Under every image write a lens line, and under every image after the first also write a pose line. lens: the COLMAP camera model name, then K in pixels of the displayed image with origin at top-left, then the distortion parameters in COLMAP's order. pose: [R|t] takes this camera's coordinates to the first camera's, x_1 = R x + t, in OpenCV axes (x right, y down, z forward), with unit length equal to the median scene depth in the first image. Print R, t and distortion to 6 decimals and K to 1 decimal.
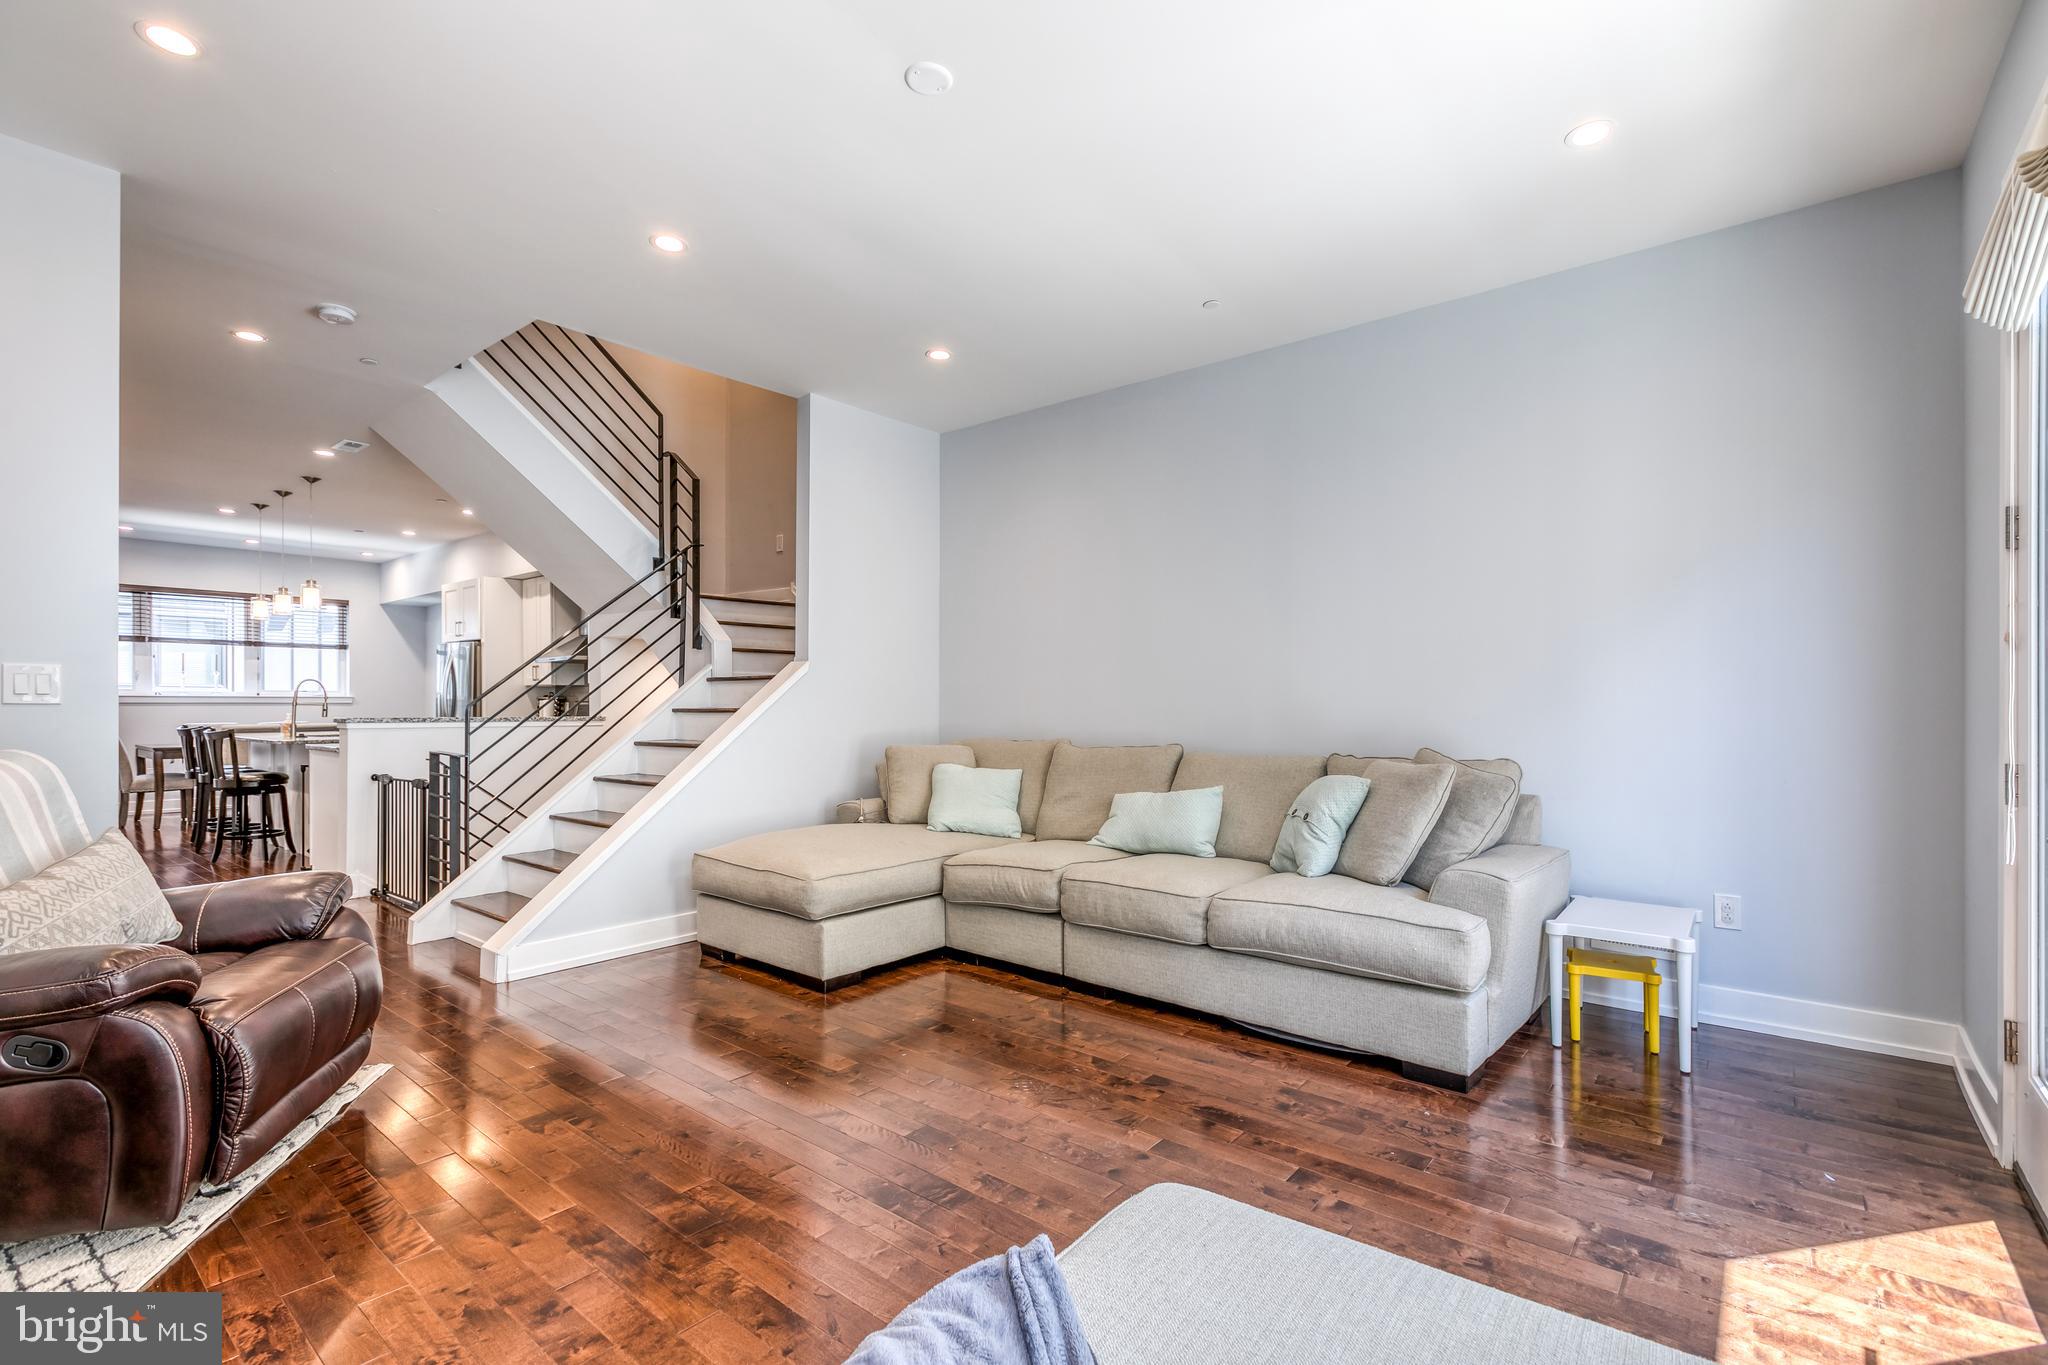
lens RADIAL K [[932.6, 0, 1018.4], [0, 932.6, 696.2], [0, 0, 1]] dist [-0.002409, -0.000214]
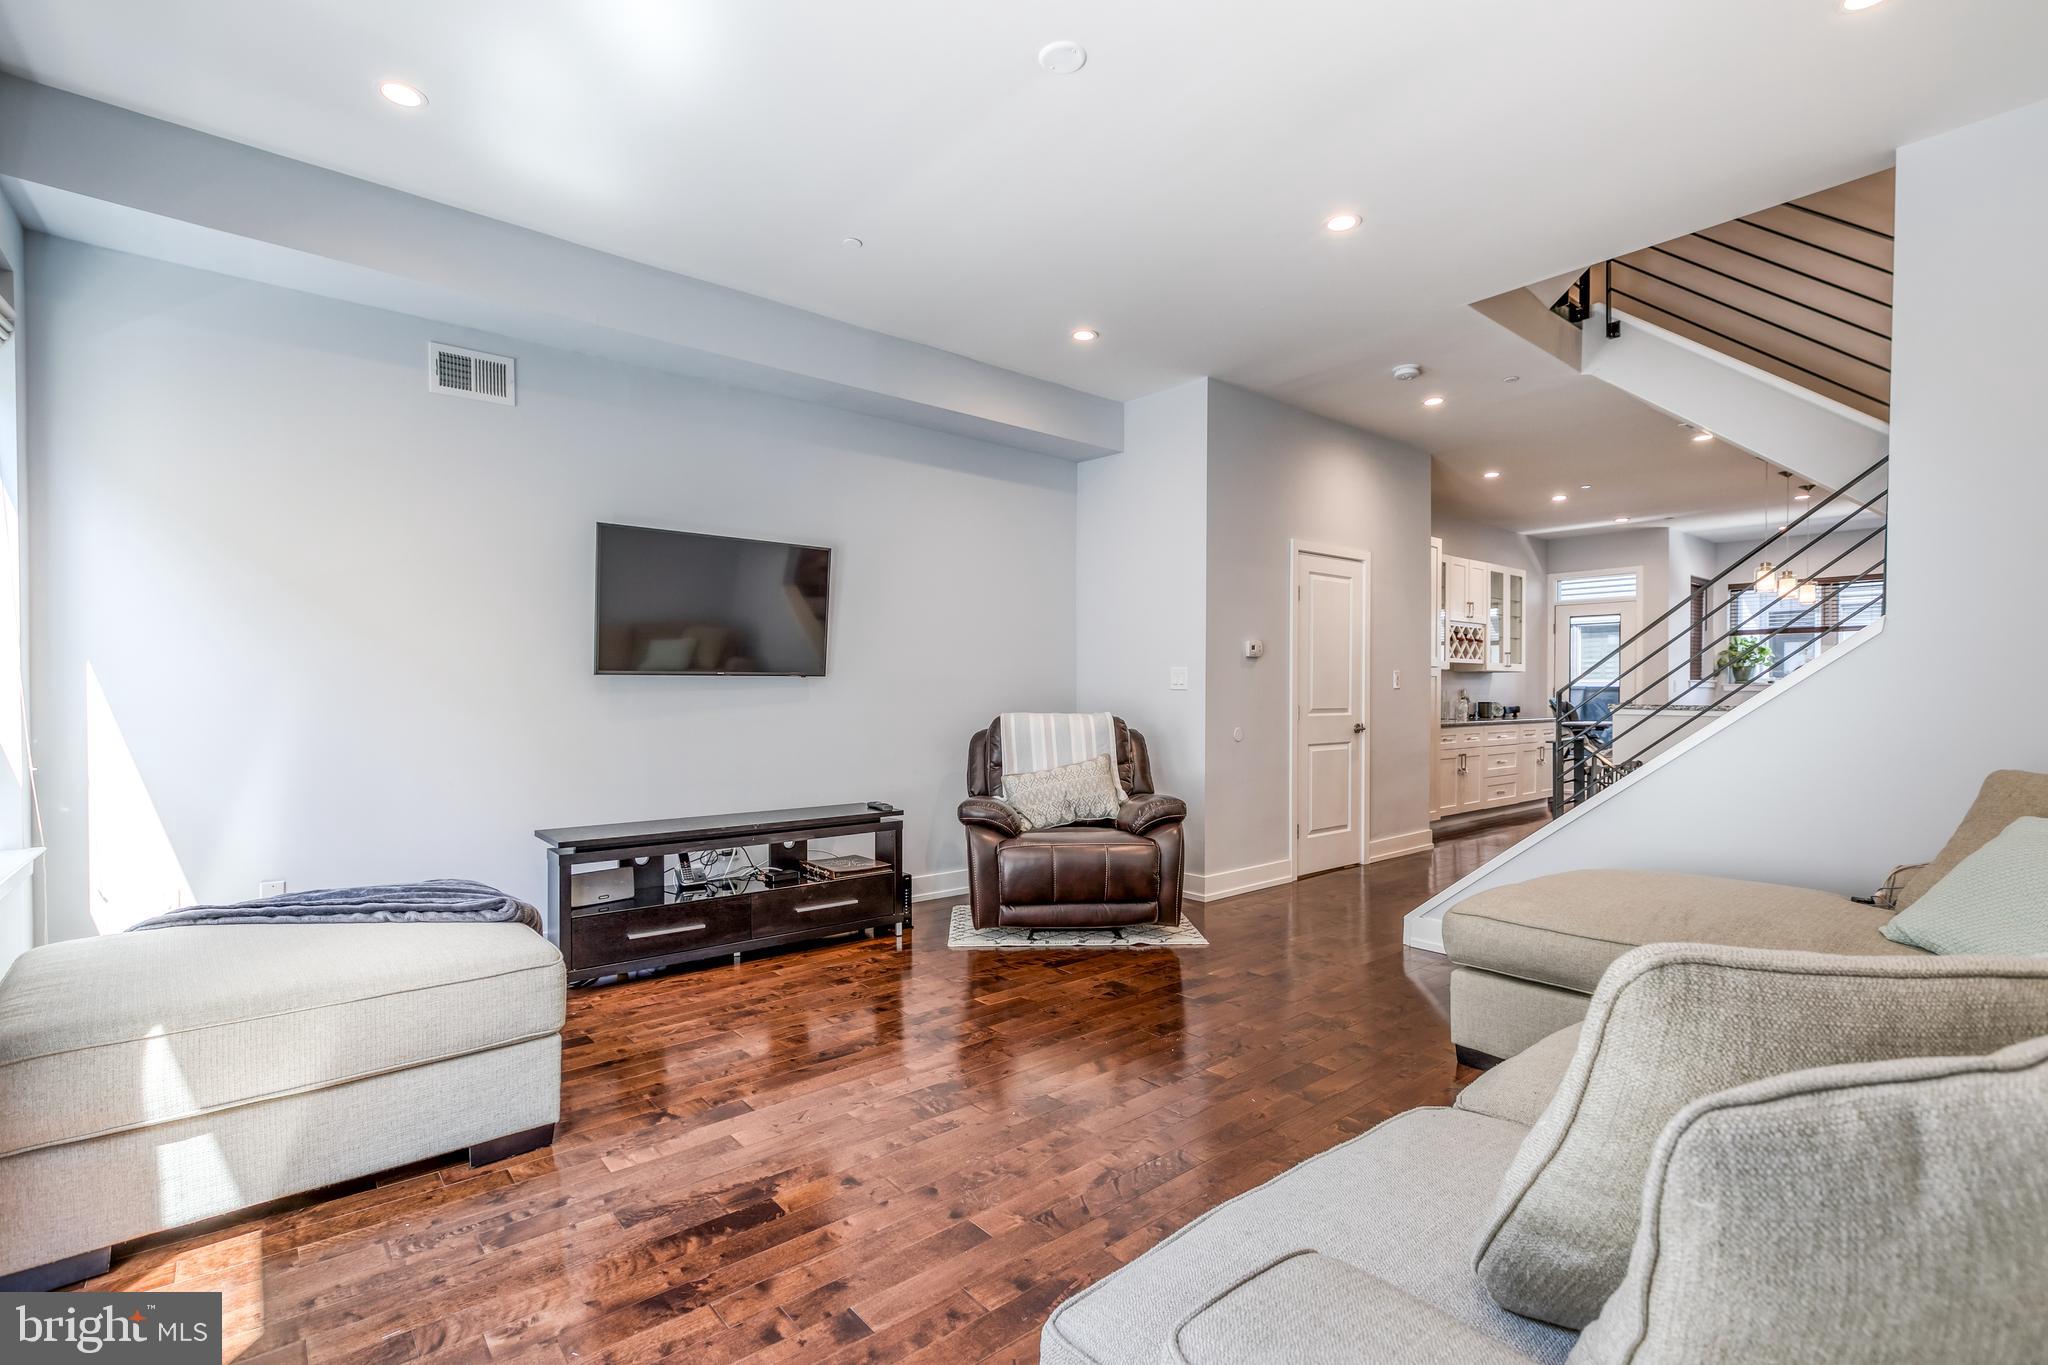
lens RADIAL K [[932.6, 0, 1021.2], [0, 932.6, 692.9], [0, 0, 1]] dist [-0.002409, -0.000214]
pose [[-0.184541, -0.000004, -0.982825, 0.975928], [0.009346, 0.999955, -0.001759, 0.019934], [0.982780, -0.009510, -0.184532, 1.241327]]
